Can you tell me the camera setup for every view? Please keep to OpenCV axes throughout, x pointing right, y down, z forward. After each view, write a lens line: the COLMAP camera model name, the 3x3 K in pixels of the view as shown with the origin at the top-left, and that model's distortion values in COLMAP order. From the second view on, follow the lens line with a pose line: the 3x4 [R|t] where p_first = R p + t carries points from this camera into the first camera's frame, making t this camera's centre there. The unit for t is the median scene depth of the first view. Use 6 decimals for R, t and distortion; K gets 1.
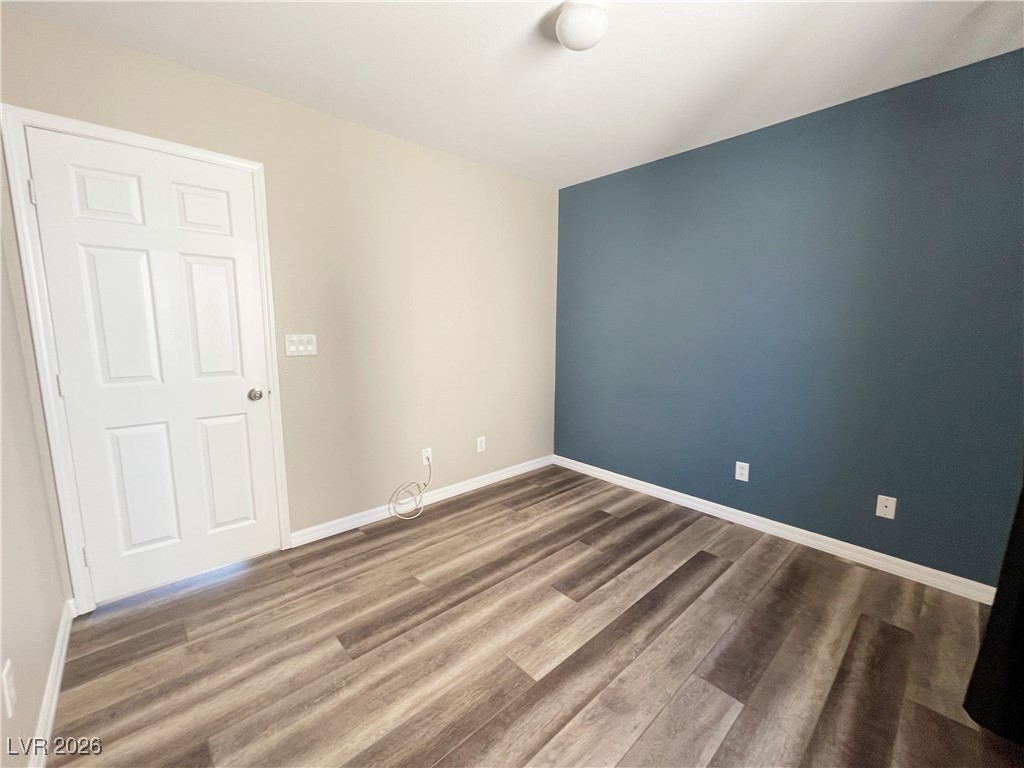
lens RADIAL K [[420.1, 0, 506.3], [0, 420.1, 385.5], [0, 0, 1]] dist [-0.001053, 0.001017]
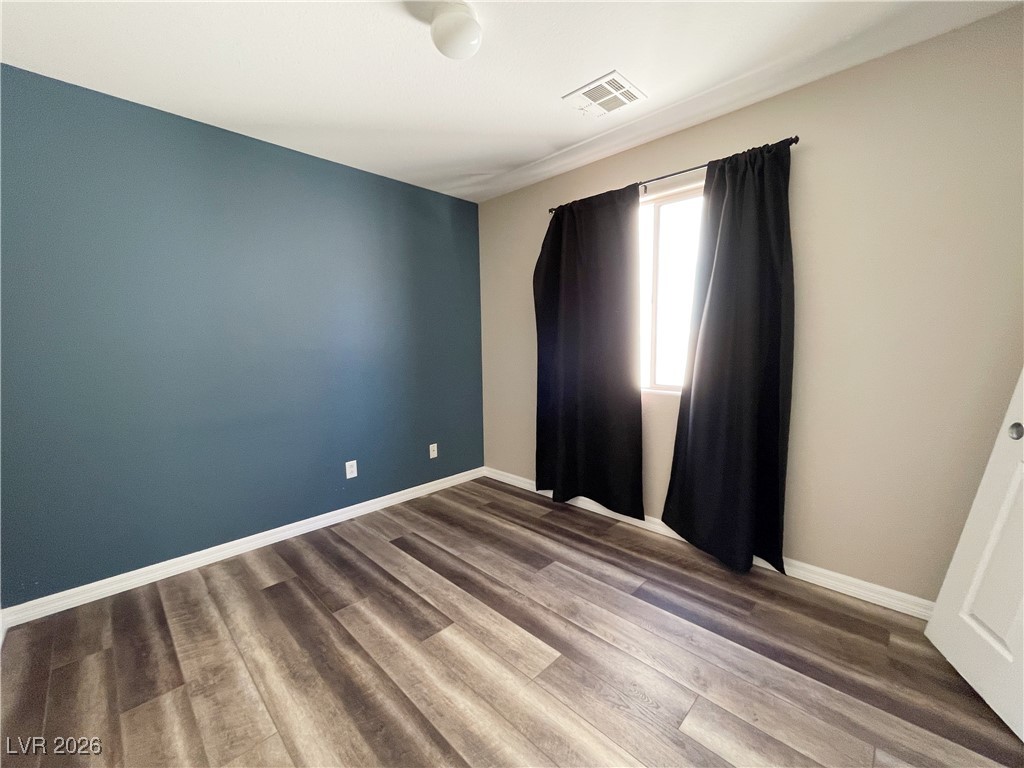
lens RADIAL K [[420.1, 0, 506.3], [0, 420.1, 385.5], [0, 0, 1]] dist [-0.001053, 0.001017]
pose [[-0.045670, -0.112819, 0.992565, -0.600143], [0.157762, 0.980319, 0.118686, -0.087760], [-0.986421, 0.162009, -0.026972, 0.682976]]
